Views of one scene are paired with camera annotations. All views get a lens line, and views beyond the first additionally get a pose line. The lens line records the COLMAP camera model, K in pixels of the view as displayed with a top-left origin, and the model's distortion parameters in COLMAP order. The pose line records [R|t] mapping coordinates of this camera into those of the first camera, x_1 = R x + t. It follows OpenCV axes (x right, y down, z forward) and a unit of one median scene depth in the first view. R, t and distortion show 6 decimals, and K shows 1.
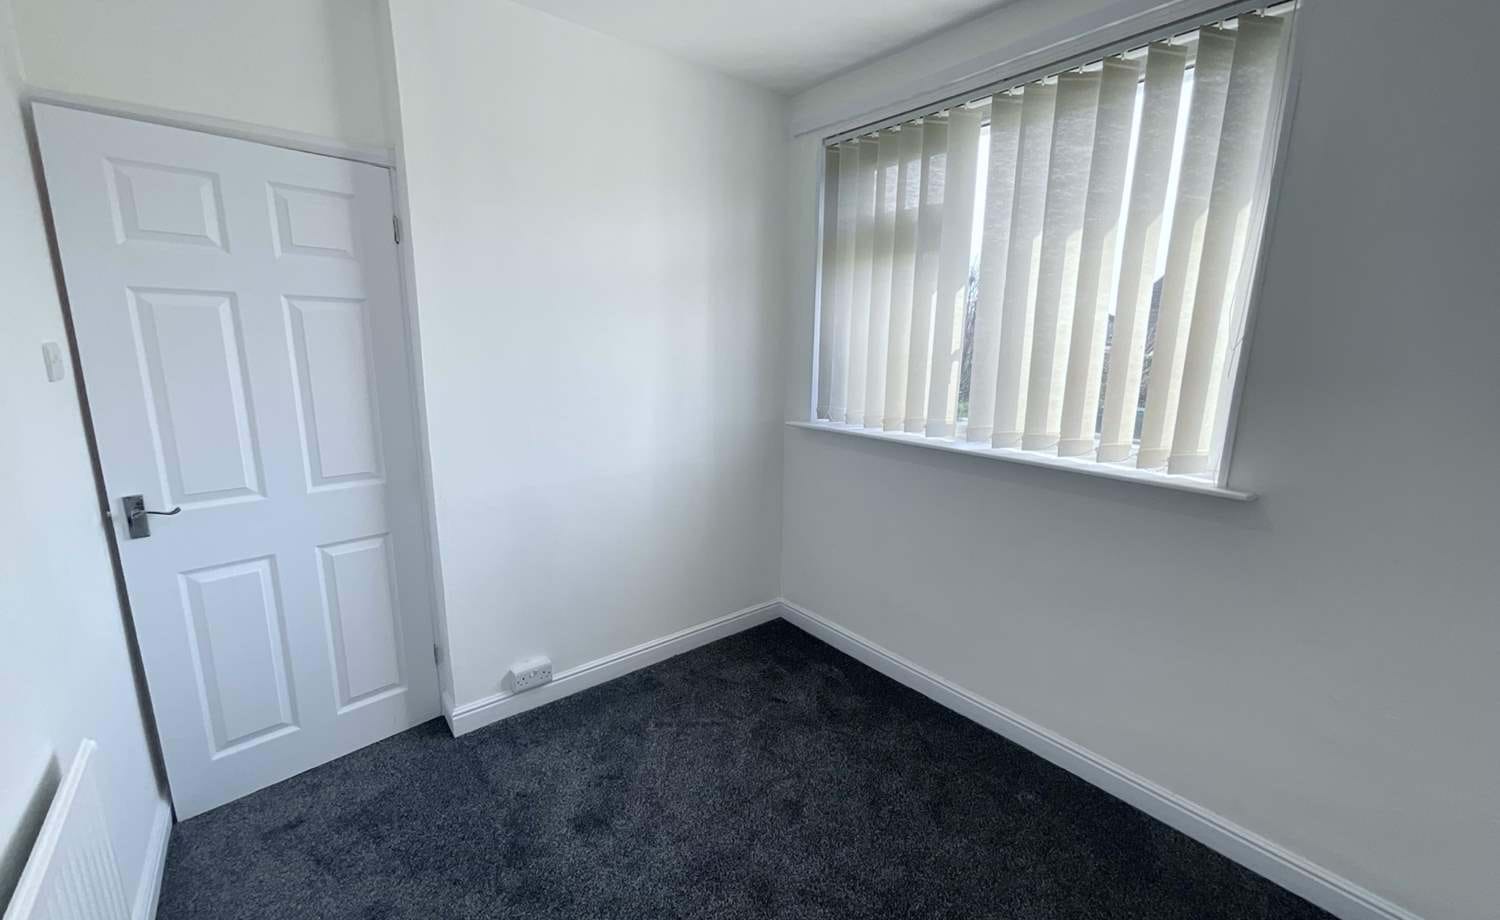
lens RADIAL K [[608.4, 0, 750.0], [0, 608.4, 460.0], [0, 0, 1]] dist [-0.003028, 0.002890]
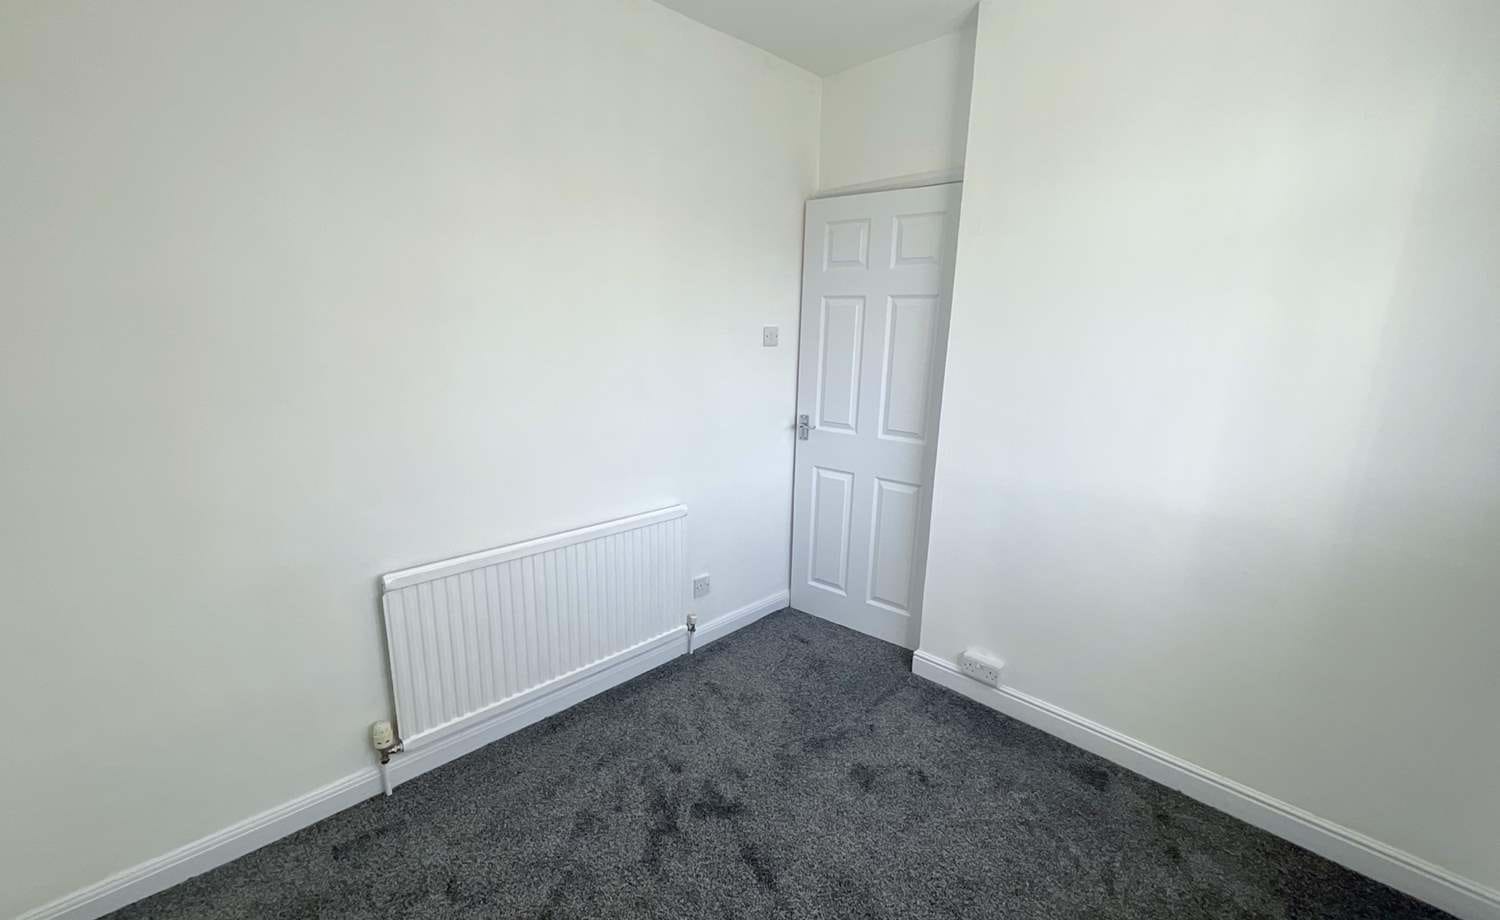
lens RADIAL K [[608.4, 0, 750.0], [0, 608.4, 460.0], [0, 0, 1]] dist [-0.003028, 0.002890]
pose [[0.109970, 0.197045, -0.974207, 0.604755], [-0.220413, 0.960582, 0.169409, -0.067677], [0.969188, 0.196098, 0.149067, 0.516123]]
